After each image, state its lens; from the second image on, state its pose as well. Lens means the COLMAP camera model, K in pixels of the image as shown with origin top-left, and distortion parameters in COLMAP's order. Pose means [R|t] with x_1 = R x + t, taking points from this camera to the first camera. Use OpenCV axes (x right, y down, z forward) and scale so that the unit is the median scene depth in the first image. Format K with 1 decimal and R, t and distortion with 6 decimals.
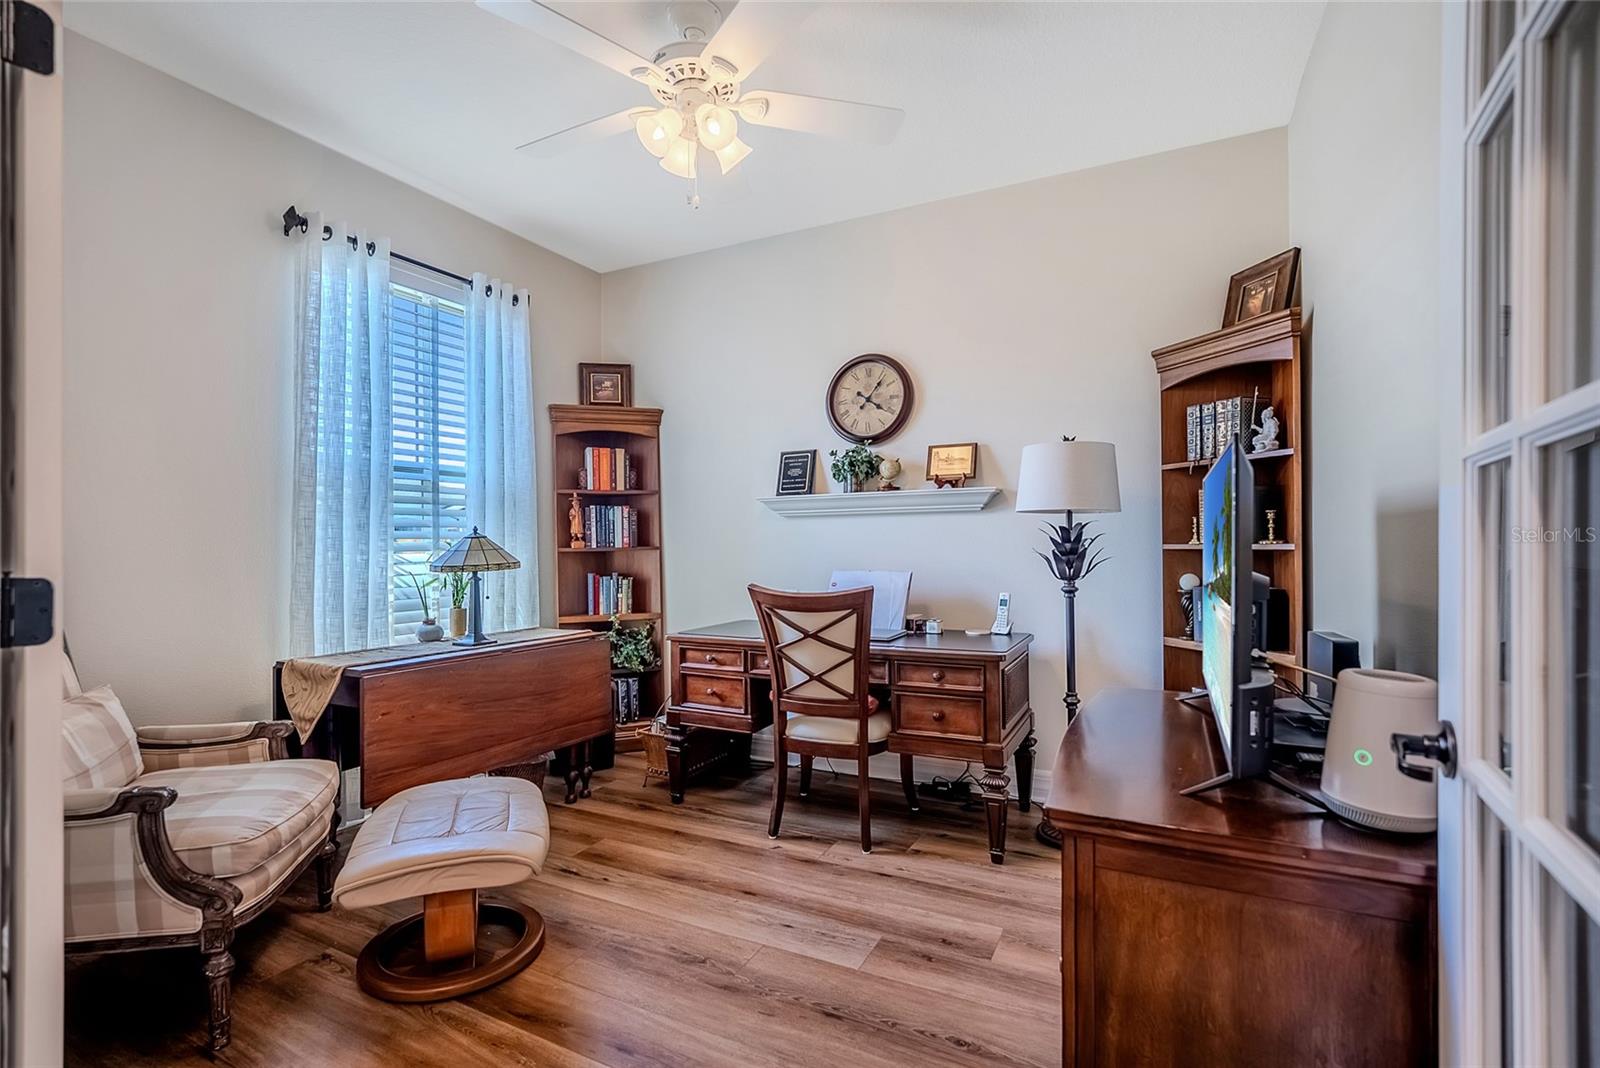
lens RADIAL K [[713.8, 0, 800.0], [0, 713.8, 534.0], [0, 0, 1]] dist [-0.000515, 0.000665]
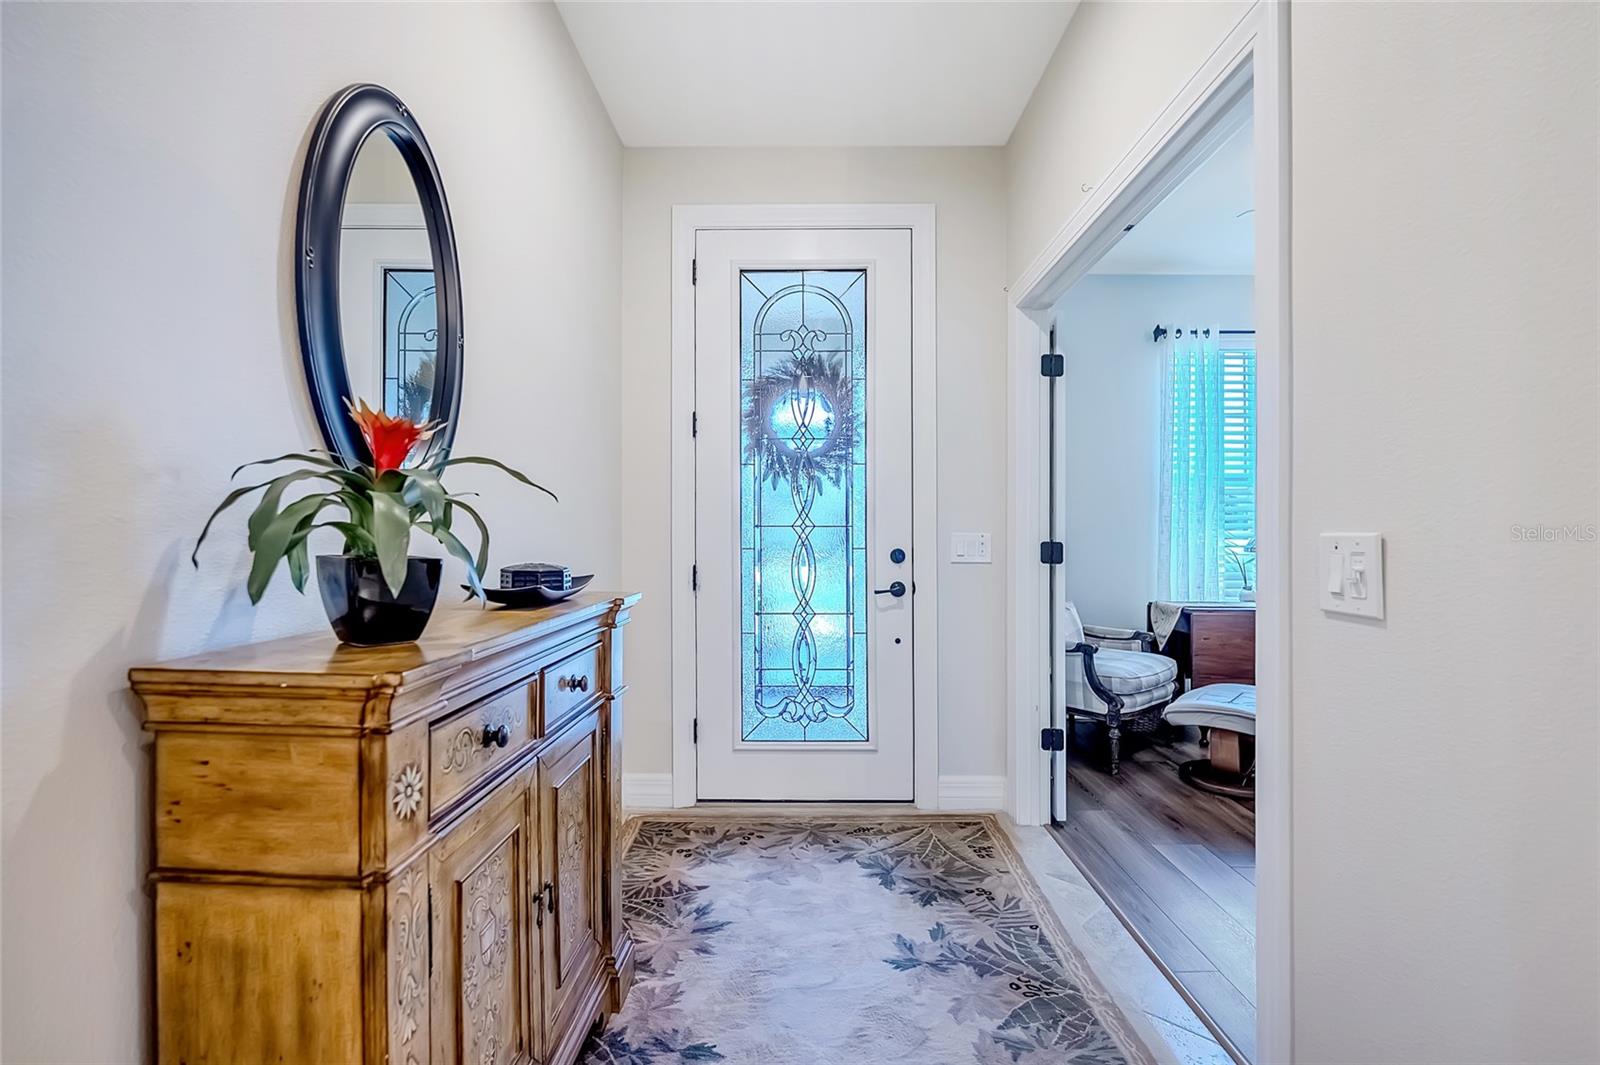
lens RADIAL K [[713.8, 0, 800.0], [0, 713.8, 532.5], [0, 0, 1]] dist [-0.013049, -0.012123]
pose [[0.430450, 0.003726, -0.902607, 0.493623], [0.000785, 0.999990, 0.004503, 0.008692], [0.902614, -0.002647, 0.430443, -0.536403]]
